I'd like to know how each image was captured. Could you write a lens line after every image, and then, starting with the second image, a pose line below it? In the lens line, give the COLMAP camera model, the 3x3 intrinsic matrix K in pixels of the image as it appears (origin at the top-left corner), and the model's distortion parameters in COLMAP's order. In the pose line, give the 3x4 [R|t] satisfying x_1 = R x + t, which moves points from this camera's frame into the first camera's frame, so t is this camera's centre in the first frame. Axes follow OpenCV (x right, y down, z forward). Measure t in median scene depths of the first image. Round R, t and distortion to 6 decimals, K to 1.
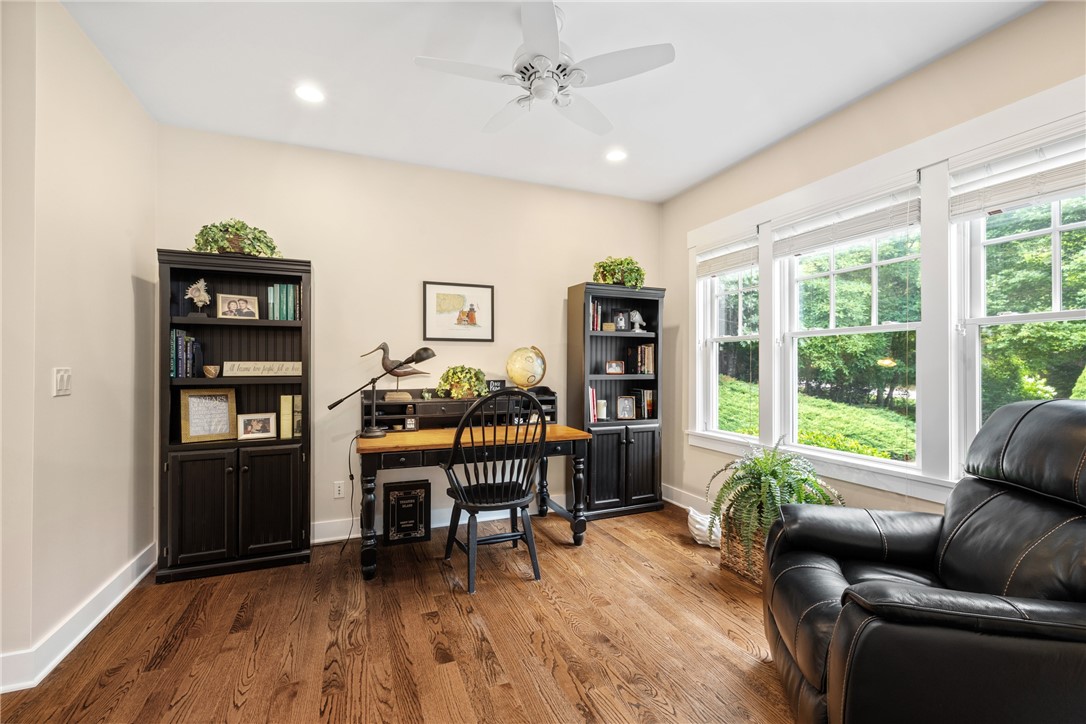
lens RADIAL K [[465.8, 0, 543.0], [0, 465.8, 362.0], [0, 0, 1]] dist [-0.000218, -0.000024]
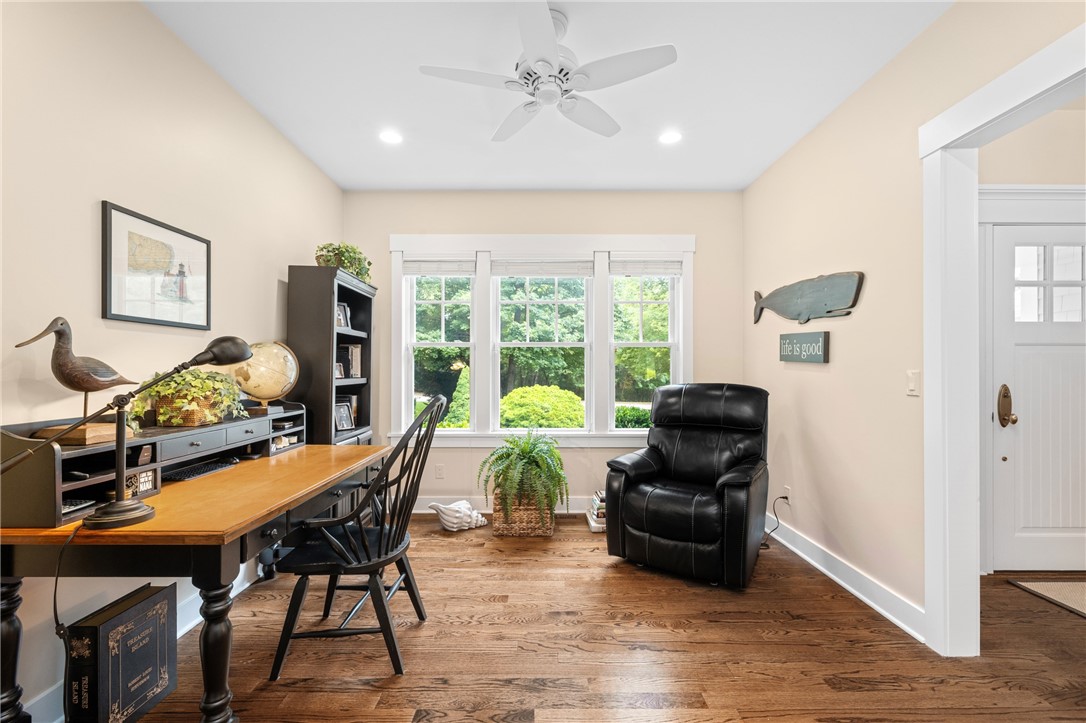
lens RADIAL K [[464.0, 0, 541.9], [0, 464.0, 367.0], [0, 0, 1]] dist [-0.000270, -0.000057]
pose [[0.371997, 0.001911, 0.928232, -0.546705], [-0.008042, 0.999967, 0.001164, 0.001664], [-0.928199, -0.007898, 0.372000, 0.371725]]
